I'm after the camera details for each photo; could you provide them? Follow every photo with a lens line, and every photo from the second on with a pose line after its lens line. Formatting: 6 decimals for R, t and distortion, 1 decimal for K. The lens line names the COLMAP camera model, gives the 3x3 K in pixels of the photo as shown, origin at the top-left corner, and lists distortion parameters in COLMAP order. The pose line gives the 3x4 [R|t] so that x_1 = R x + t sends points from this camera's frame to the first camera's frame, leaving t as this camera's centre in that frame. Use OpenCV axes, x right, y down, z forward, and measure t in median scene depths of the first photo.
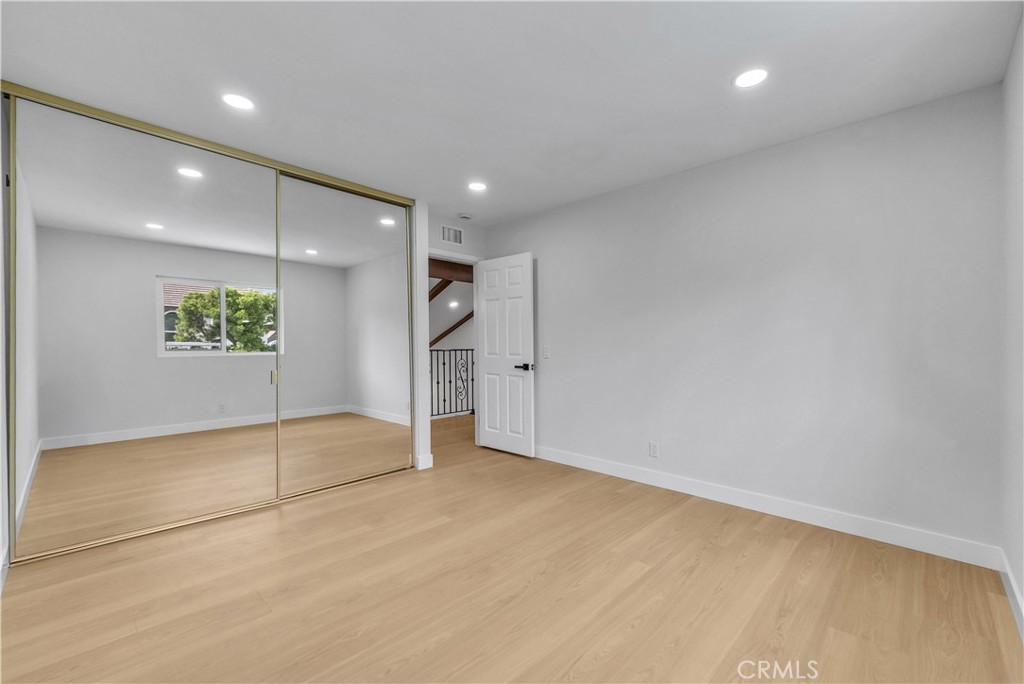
lens RADIAL K [[419.9, 0, 512.5], [0, 419.9, 342.3], [0, 0, 1]] dist [0.000876, -0.000044]
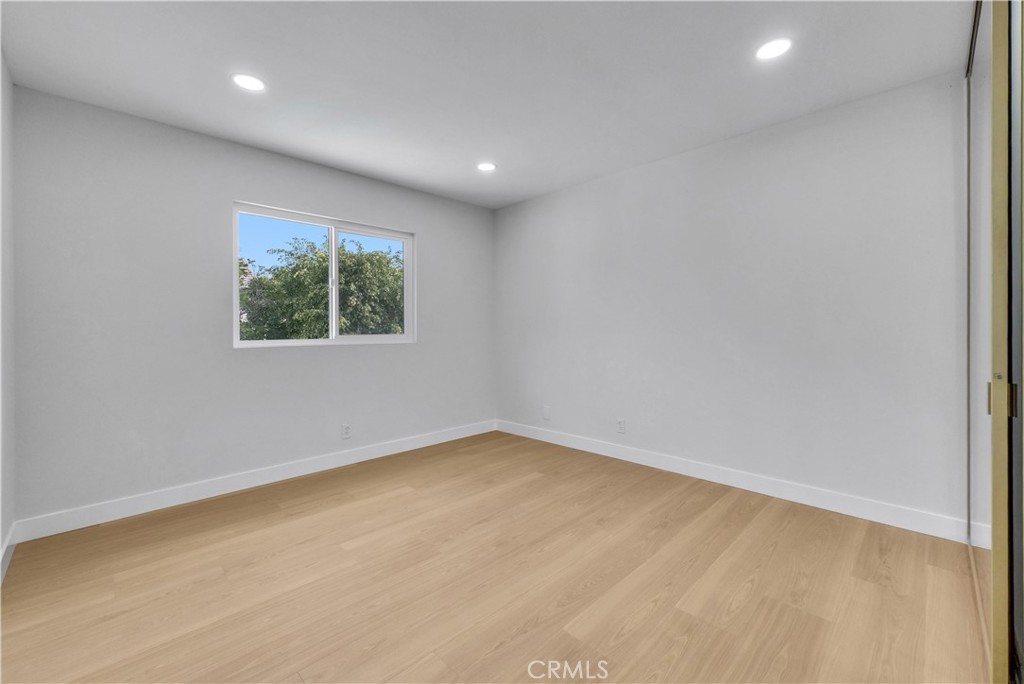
lens RADIAL K [[419.9, 0, 511.8], [0, 419.9, 336.5], [0, 0, 1]] dist [0.000876, -0.000044]
pose [[-0.999881, 0.005139, 0.014525, -0.106570], [0.005283, 0.999937, 0.009875, 0.017400], [-0.014474, 0.009950, -0.999846, 1.991158]]
